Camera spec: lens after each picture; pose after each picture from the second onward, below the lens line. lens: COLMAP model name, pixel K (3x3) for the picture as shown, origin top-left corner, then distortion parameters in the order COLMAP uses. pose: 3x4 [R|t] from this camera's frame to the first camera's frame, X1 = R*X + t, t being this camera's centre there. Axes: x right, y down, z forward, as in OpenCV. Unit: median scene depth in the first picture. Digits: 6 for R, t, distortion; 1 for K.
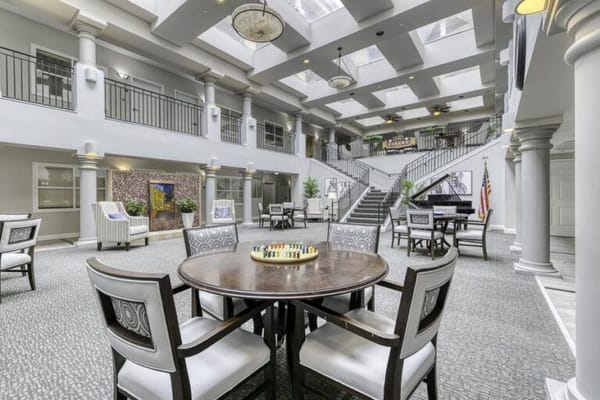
lens RADIAL K [[257.0, 0, 300.7], [0, 257.0, 197.6], [0, 0, 1]] dist [-0.000485, -0.000031]
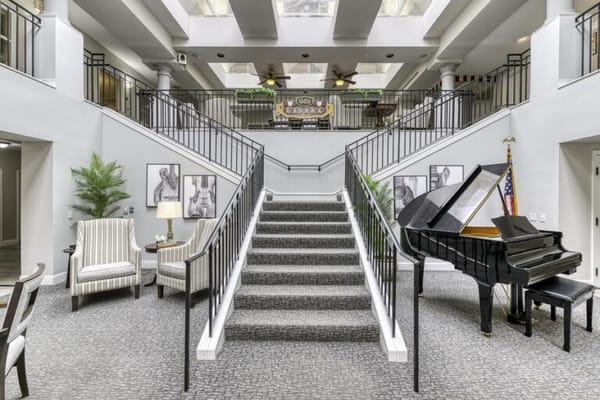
lens RADIAL K [[257.0, 0, 300.7], [0, 257.0, 197.6], [0, 0, 1]] dist [-0.000485, -0.000031]
pose [[0.804594, 0.007949, 0.593772, 0.056270], [-0.005176, 0.999966, -0.006374, -0.023758], [-0.593802, 0.002055, 0.804608, 0.598879]]
